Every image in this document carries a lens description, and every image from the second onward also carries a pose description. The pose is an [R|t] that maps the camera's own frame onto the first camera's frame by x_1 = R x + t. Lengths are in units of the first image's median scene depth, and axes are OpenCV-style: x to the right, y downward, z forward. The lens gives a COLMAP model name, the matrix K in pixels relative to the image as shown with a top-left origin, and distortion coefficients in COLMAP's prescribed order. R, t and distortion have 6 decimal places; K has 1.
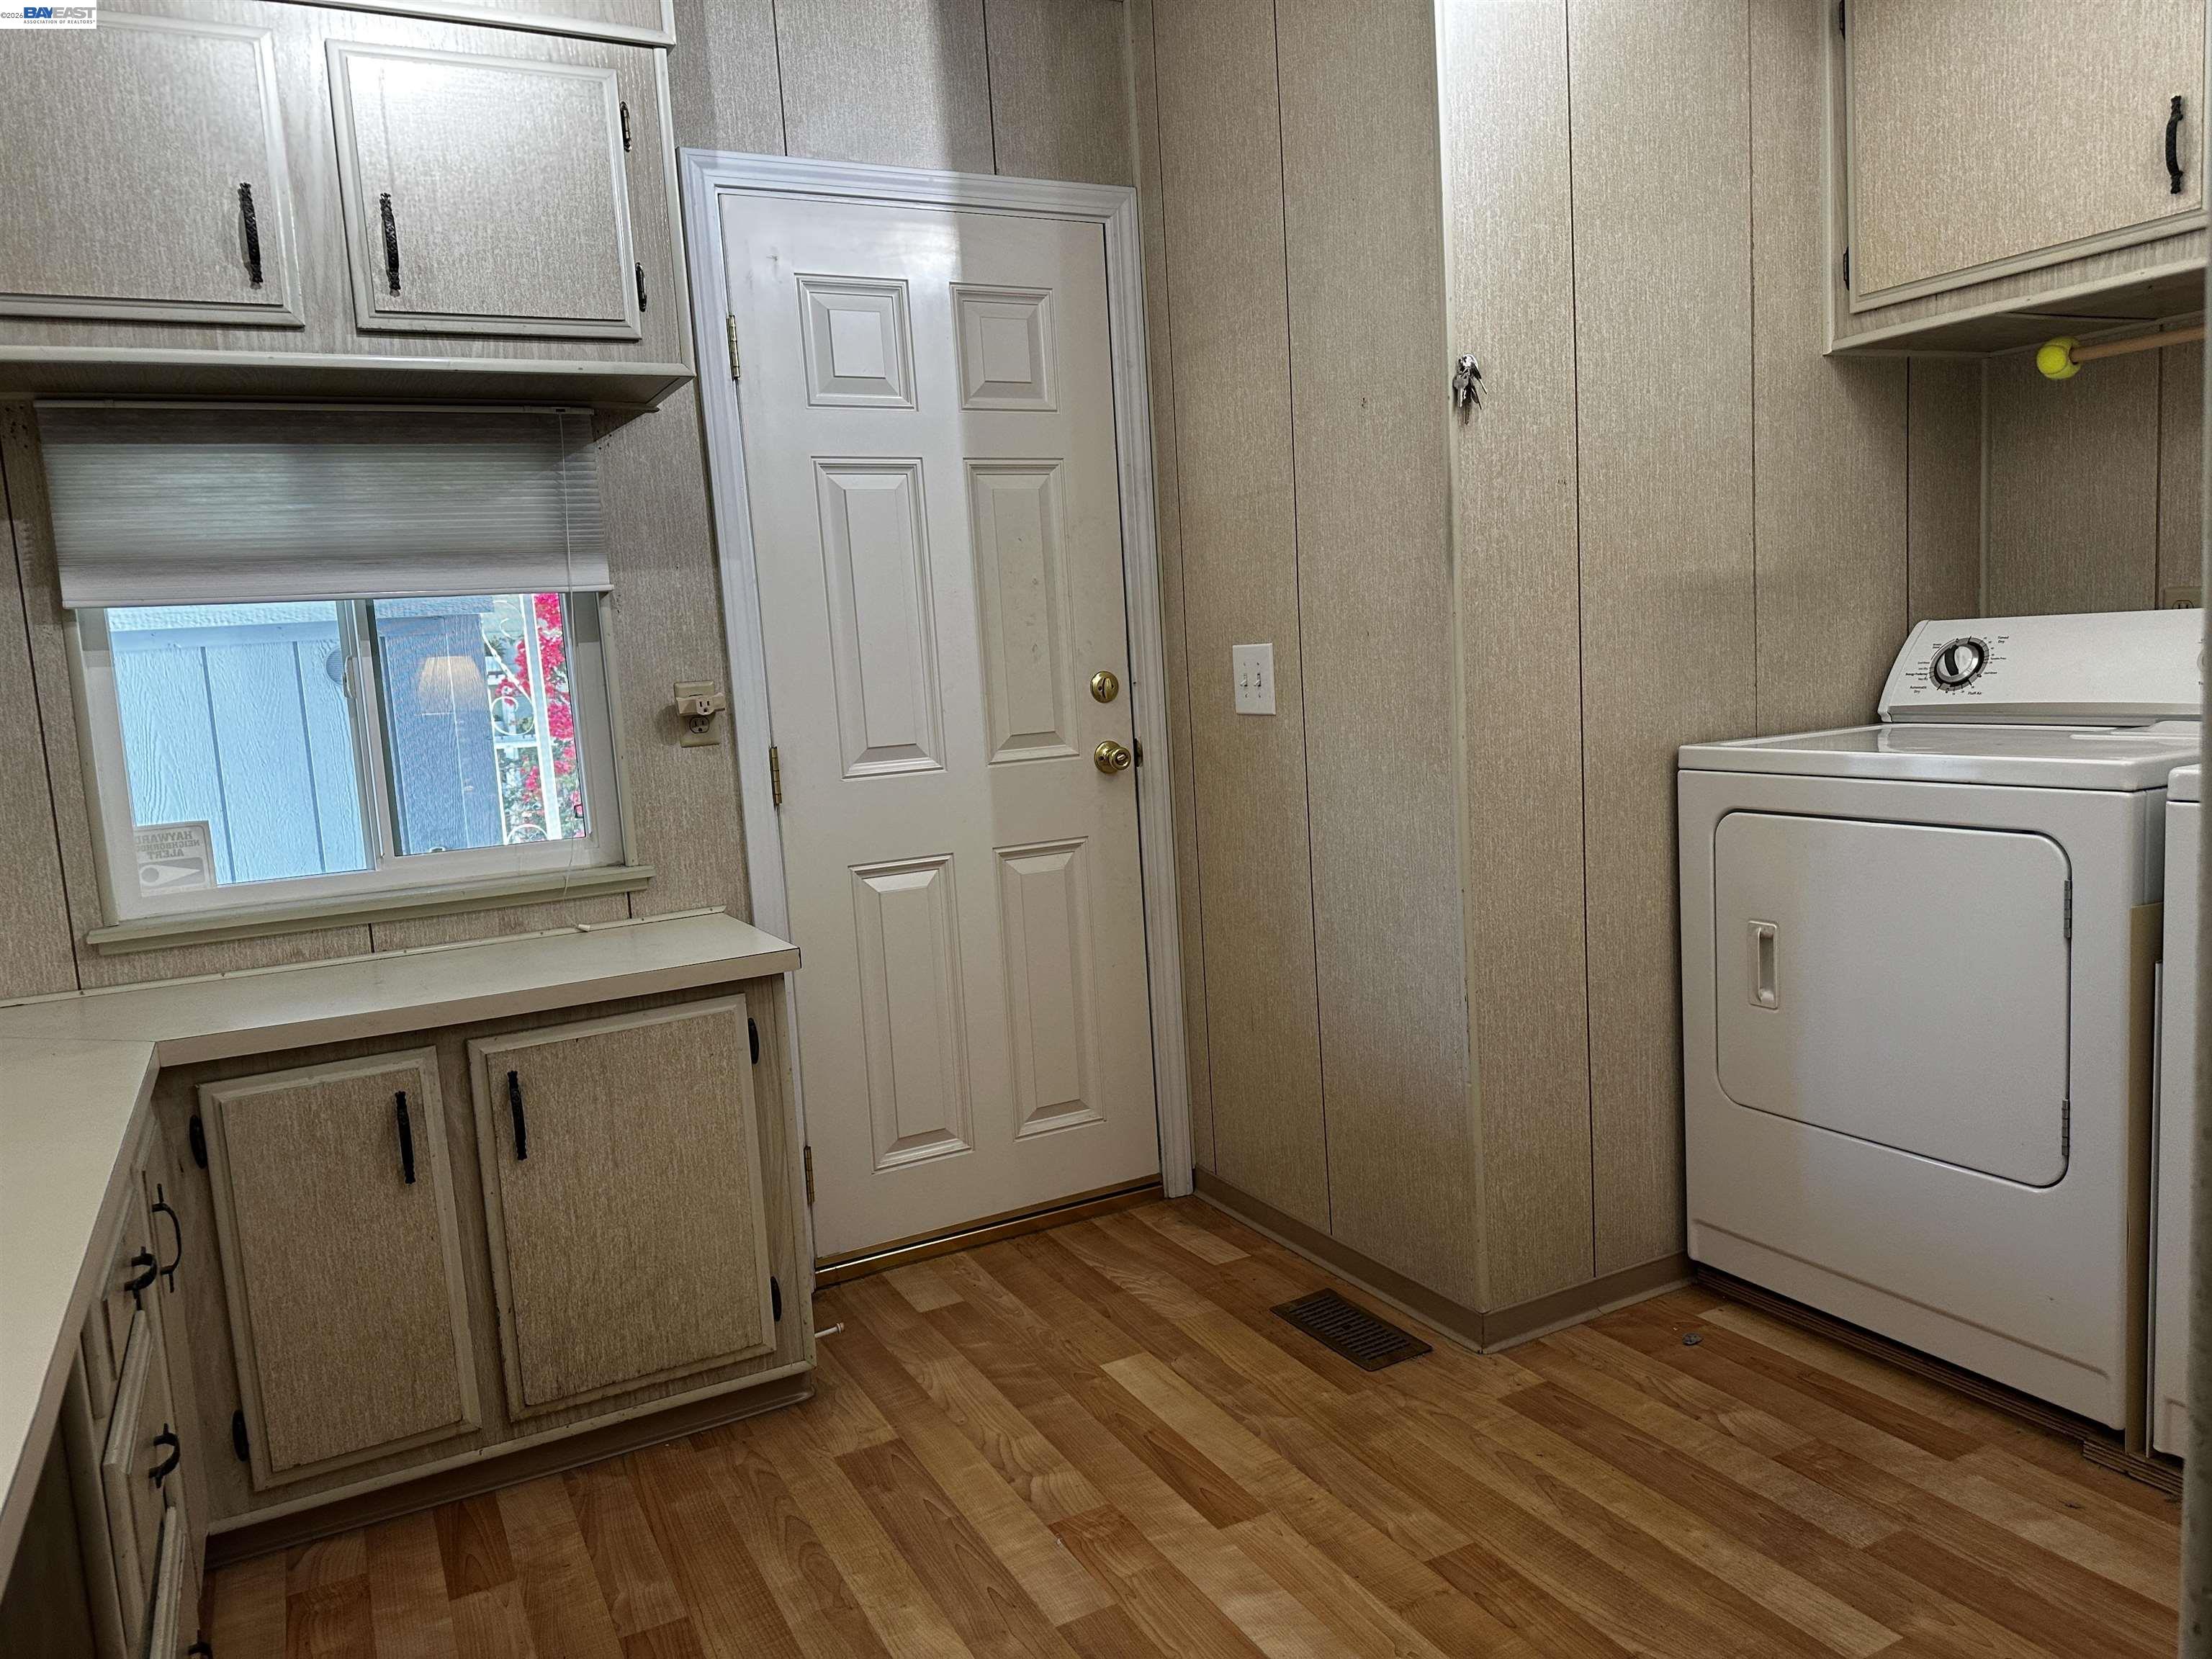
lens RADIAL K [[1529.8, 0, 1096.0], [0, 1529.8, 835.2], [0, 0, 1]] dist [0.099582, -0.162415]
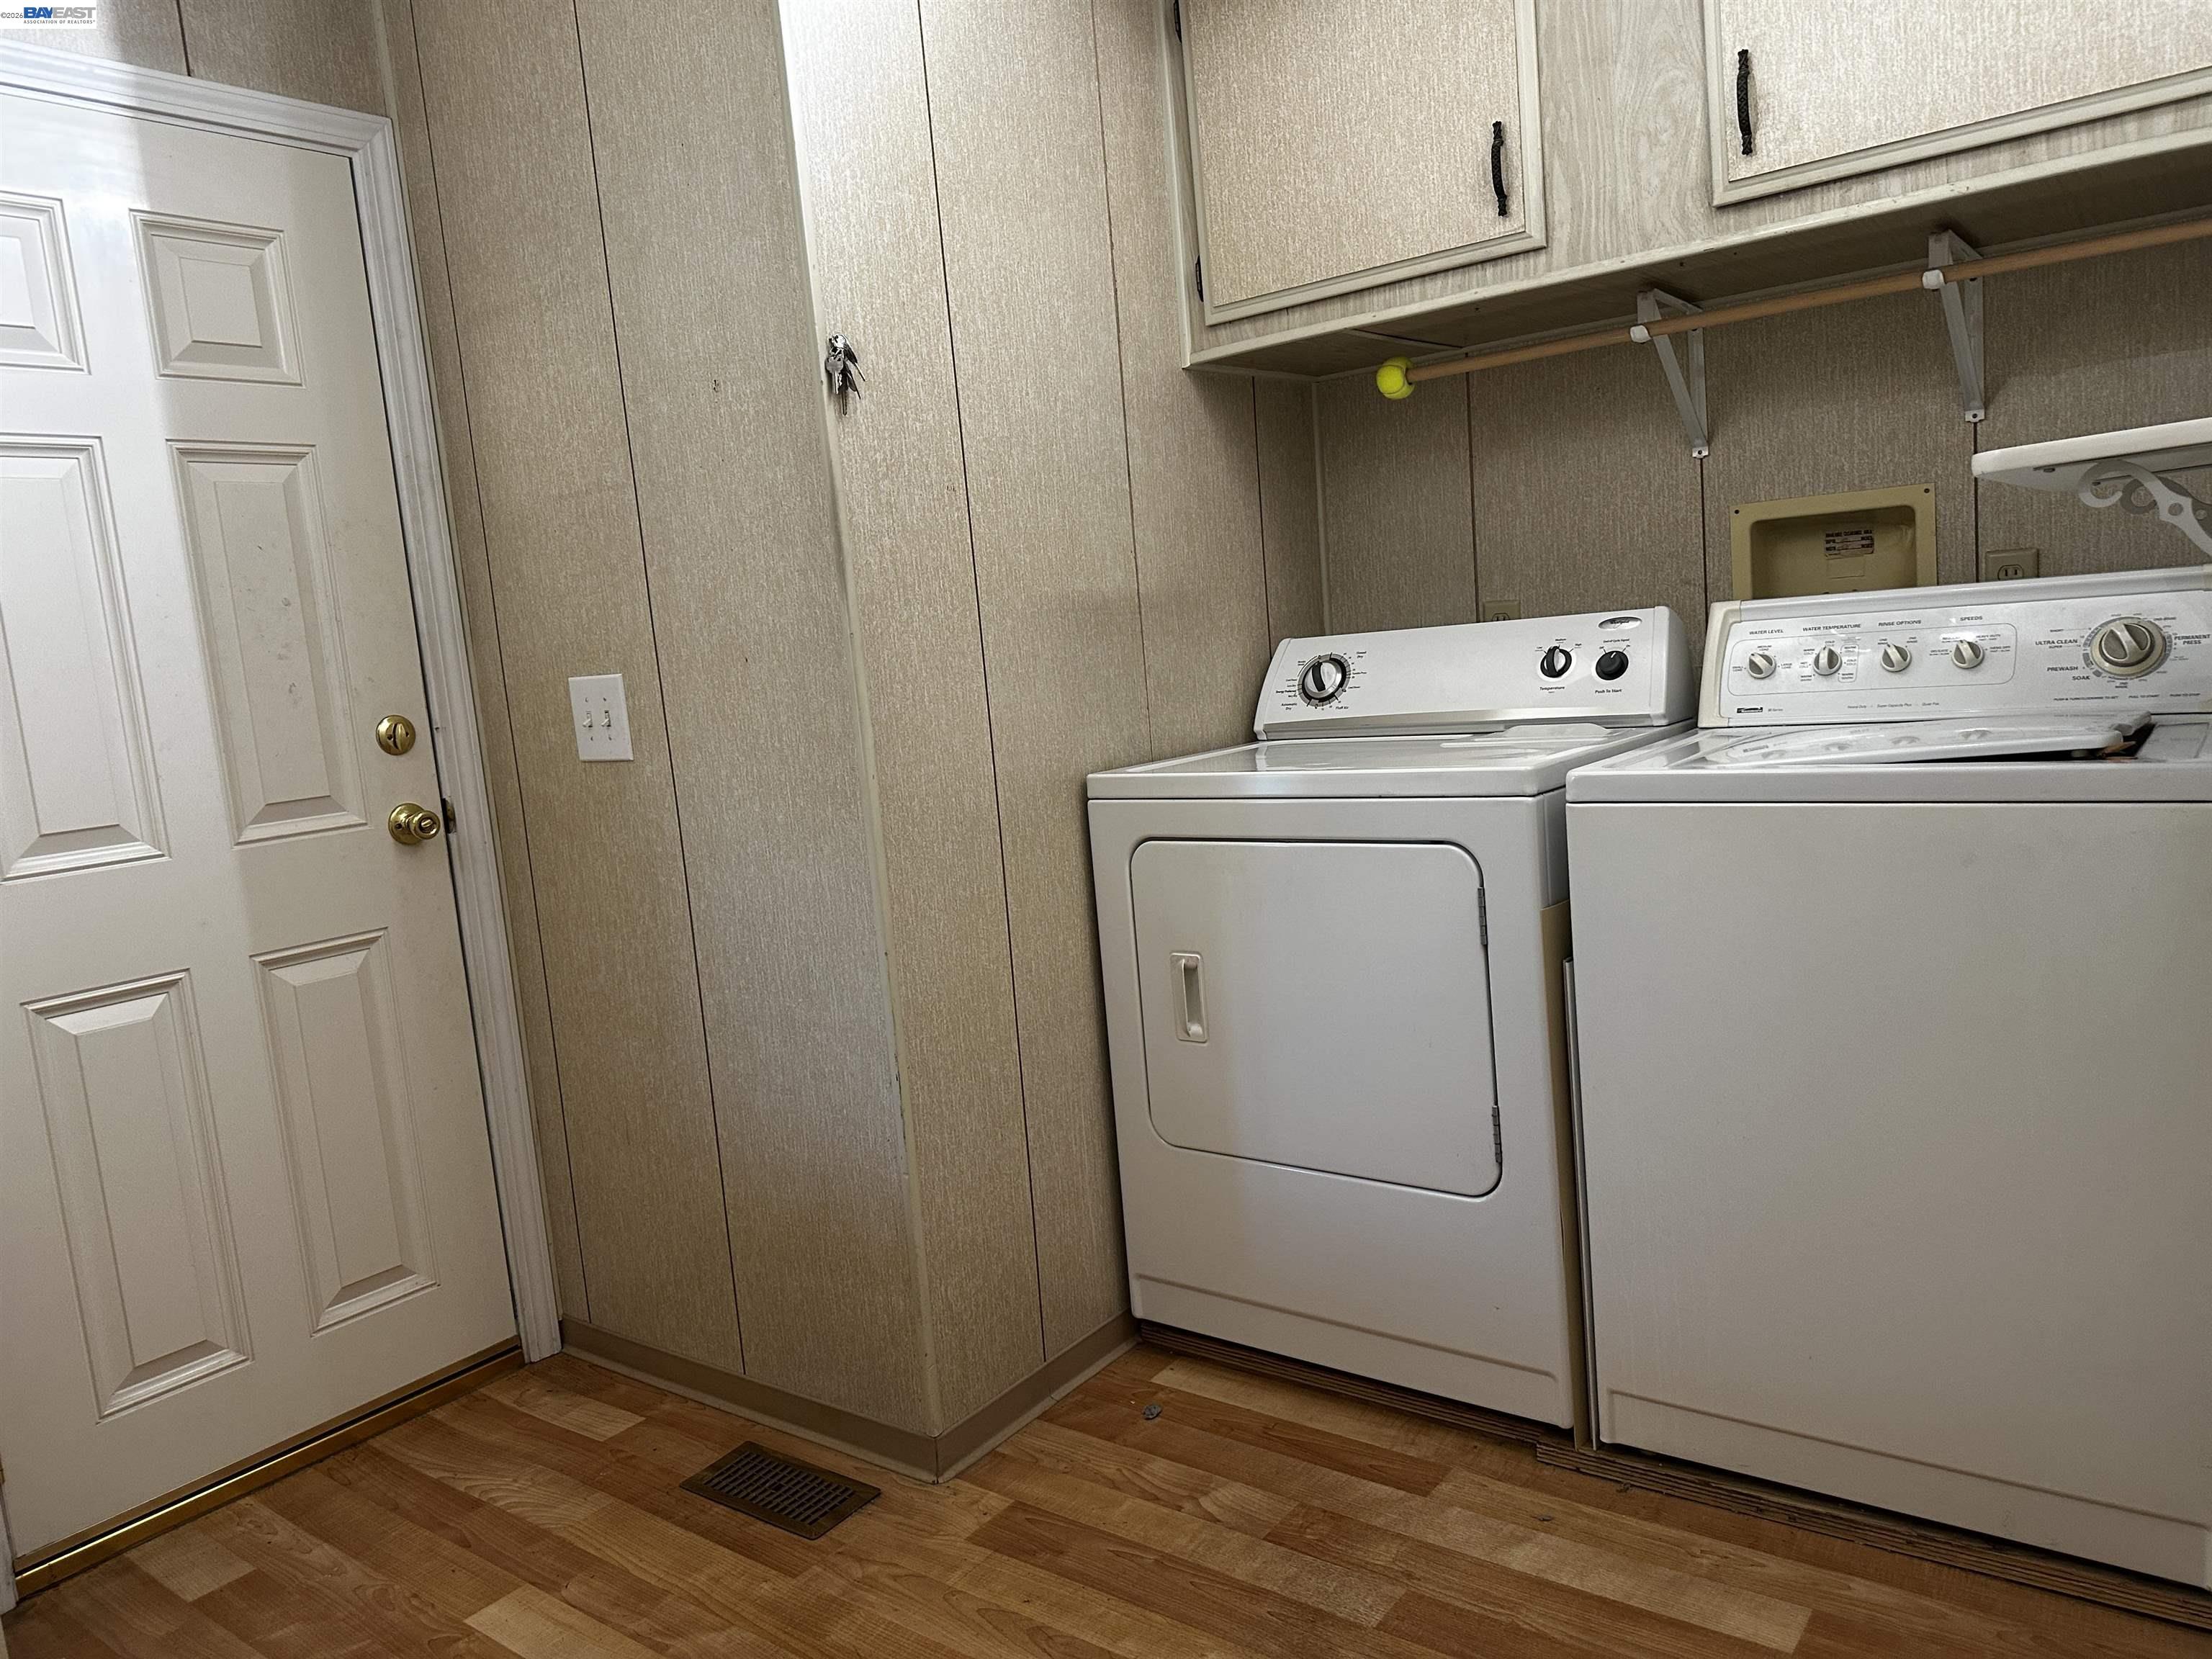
lens RADIAL K [[1529.8, 0, 1096.0], [0, 1529.8, 835.2], [0, 0, 1]] dist [0.099582, -0.162415]
pose [[0.903244, -0.070066, 0.423368, -0.012900], [0.080183, 0.996761, -0.006107, -0.014777], [-0.421569, 0.039464, 0.905937, 0.158379]]
